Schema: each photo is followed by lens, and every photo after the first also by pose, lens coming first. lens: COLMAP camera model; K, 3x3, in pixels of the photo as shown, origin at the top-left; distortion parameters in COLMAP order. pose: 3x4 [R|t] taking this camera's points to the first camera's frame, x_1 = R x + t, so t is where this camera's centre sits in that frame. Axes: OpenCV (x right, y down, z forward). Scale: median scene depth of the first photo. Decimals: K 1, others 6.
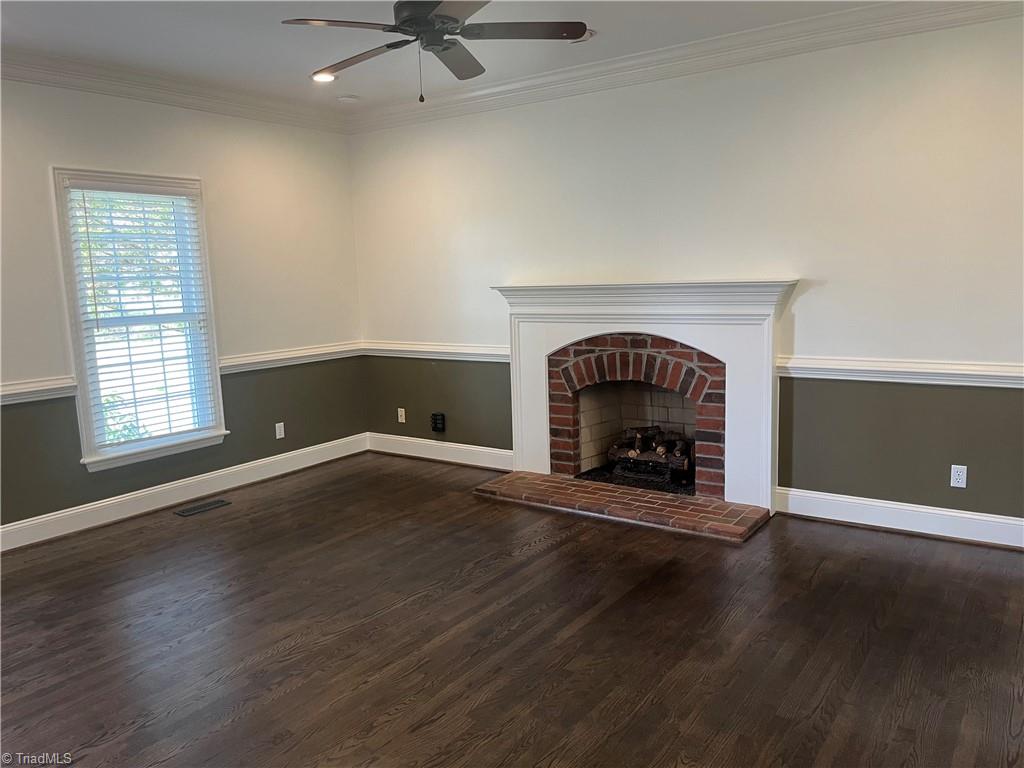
lens RADIAL K [[772.9, 0, 517.8], [0, 772.9, 380.9], [0, 0, 1]] dist [0.055883, -0.074526]
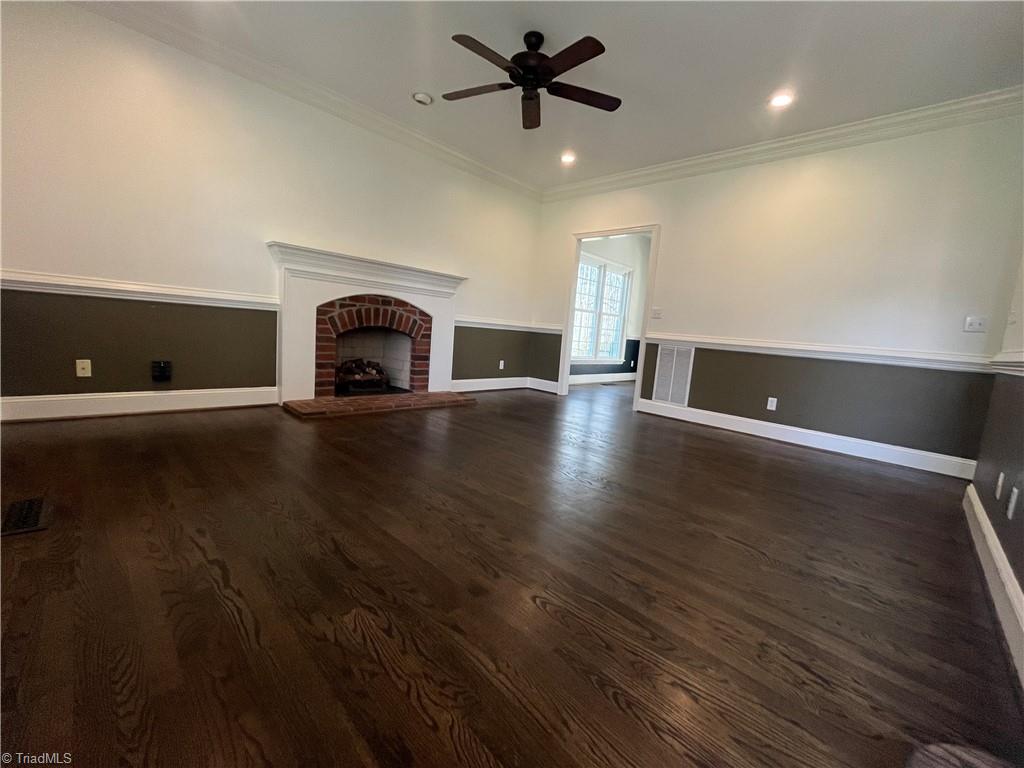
lens RADIAL K [[417.0, 0, 510.4], [0, 417.0, 381.4], [0, 0, 1]] dist [-0.003324, -0.000227]
pose [[0.154192, -0.080788, 0.984733, -0.645604], [0.049634, 0.996027, 0.073943, 0.060580], [-0.986794, 0.037474, 0.157589, 0.603277]]
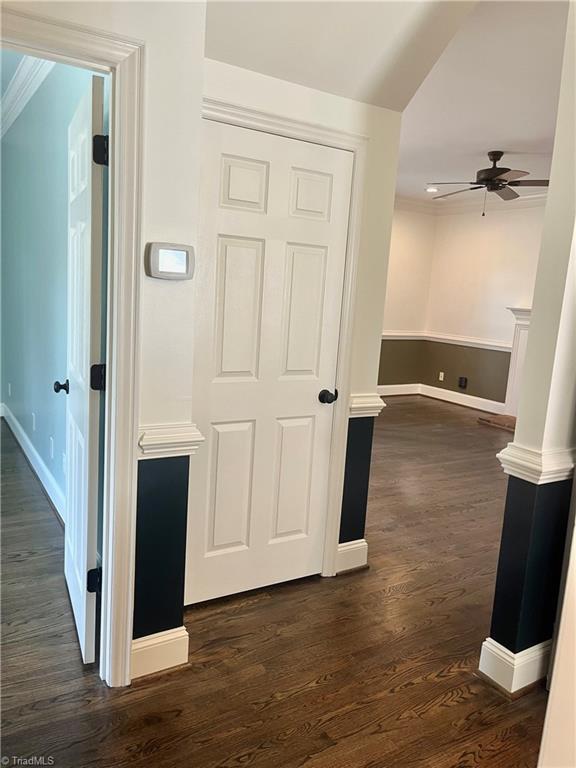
lens RADIAL K [[579.6, 0, 290.8], [0, 579.6, 388.1], [0, 0, 1]] dist [0.055883, -0.074526]
pose [[0.915938, 0.152240, -0.371323, 0.037679], [-0.141626, 0.988343, 0.055867, 0.057200], [0.375500, 0.001418, 0.926821, -0.435252]]
